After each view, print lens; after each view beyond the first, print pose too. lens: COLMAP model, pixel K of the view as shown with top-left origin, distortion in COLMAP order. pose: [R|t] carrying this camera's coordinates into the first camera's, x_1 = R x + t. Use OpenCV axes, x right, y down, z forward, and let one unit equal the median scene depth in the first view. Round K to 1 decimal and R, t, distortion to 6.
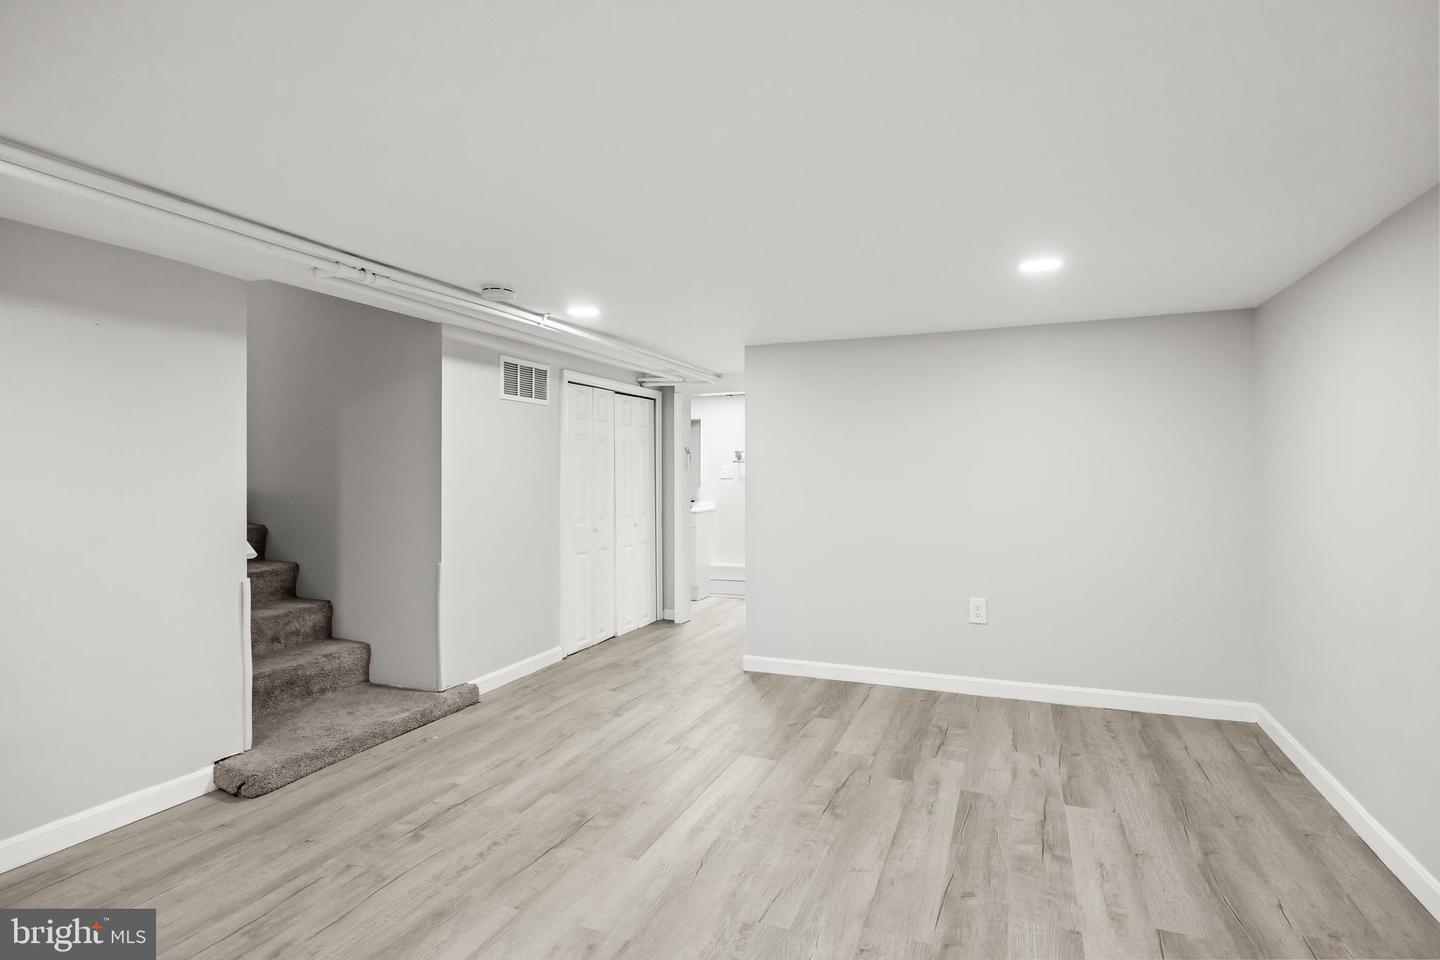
lens RADIAL K [[726.6, 0, 727.1], [0, 726.6, 473.6], [0, 0, 1]] dist [-0.013413, -0.000062]
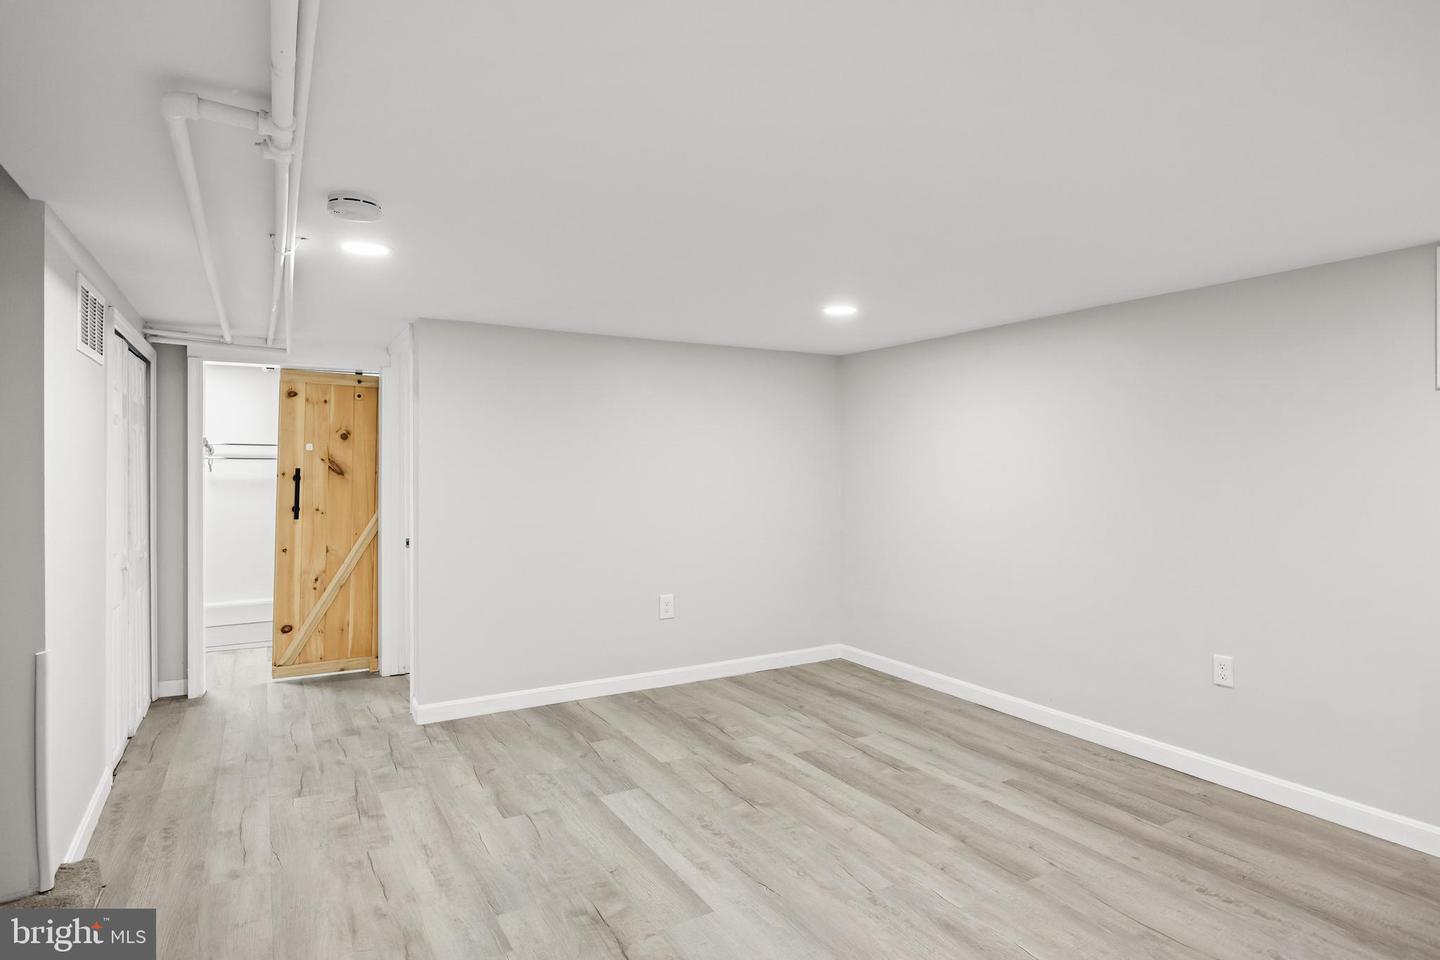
lens RADIAL K [[786.8, 0, 748.9], [0, 786.8, 478.7], [0, 0, 1]] dist [-0.015552, 0.000275]
pose [[0.588029, -0.007118, 0.808809, -0.694252], [-0.002646, 0.999939, 0.010724, -0.014588], [-0.808836, -0.008446, 0.587974, 0.308076]]
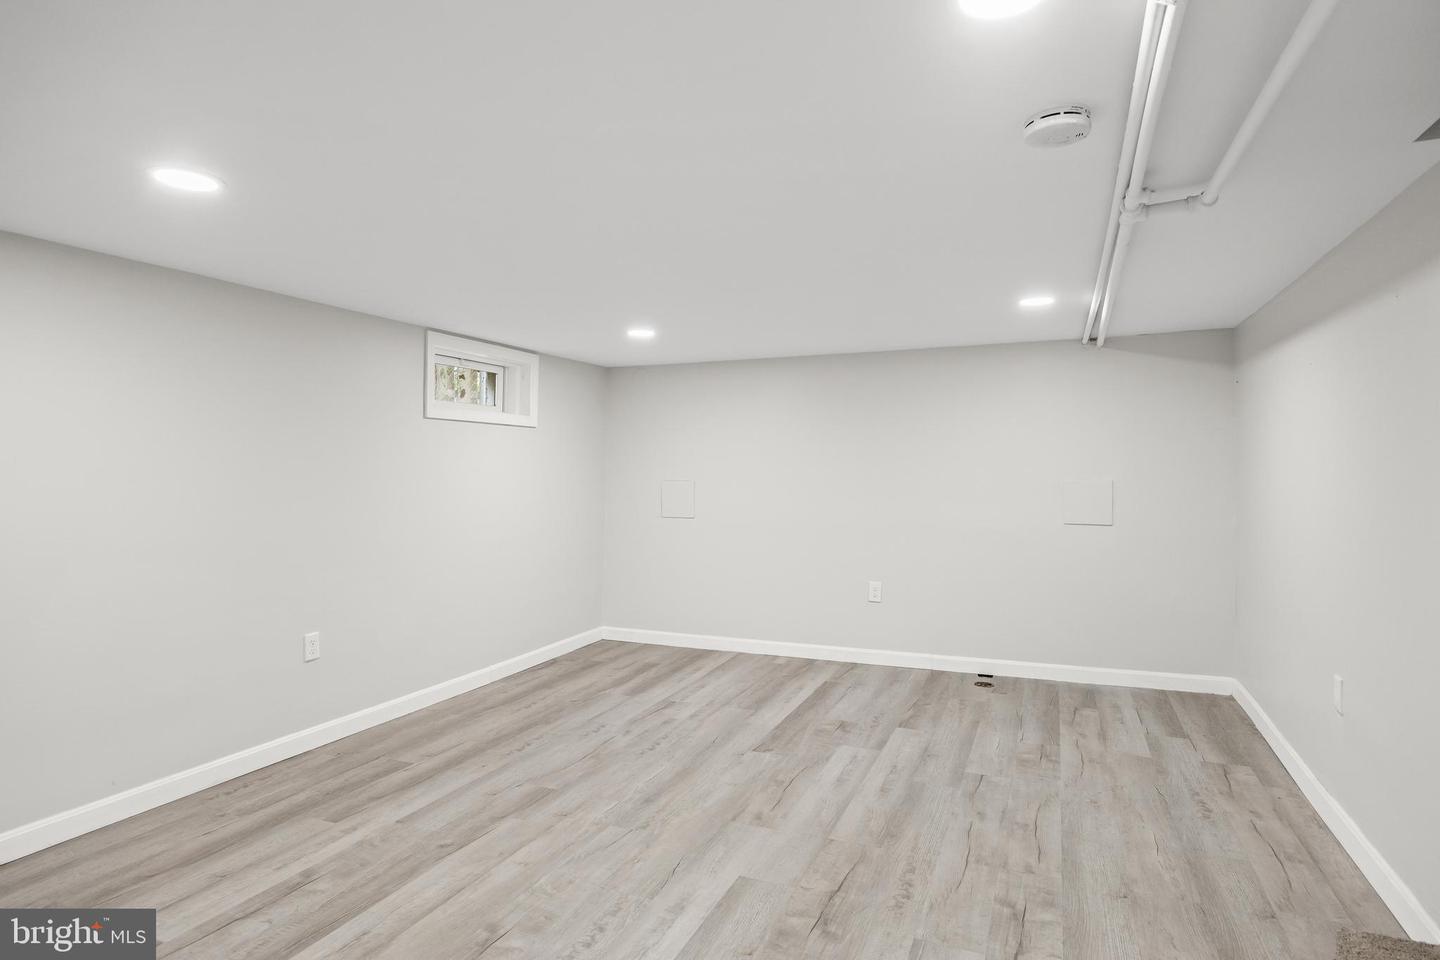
lens RADIAL K [[770.7, 0, 714.9], [0, 770.7, 484.5], [0, 0, 1]] dist [0.000399, 0.000289]
pose [[-0.999602, 0.006938, 0.027352, -0.095821], [0.007406, 0.999827, 0.017039, -0.005712], [-0.027229, 0.017235, -0.999481, 1.583318]]
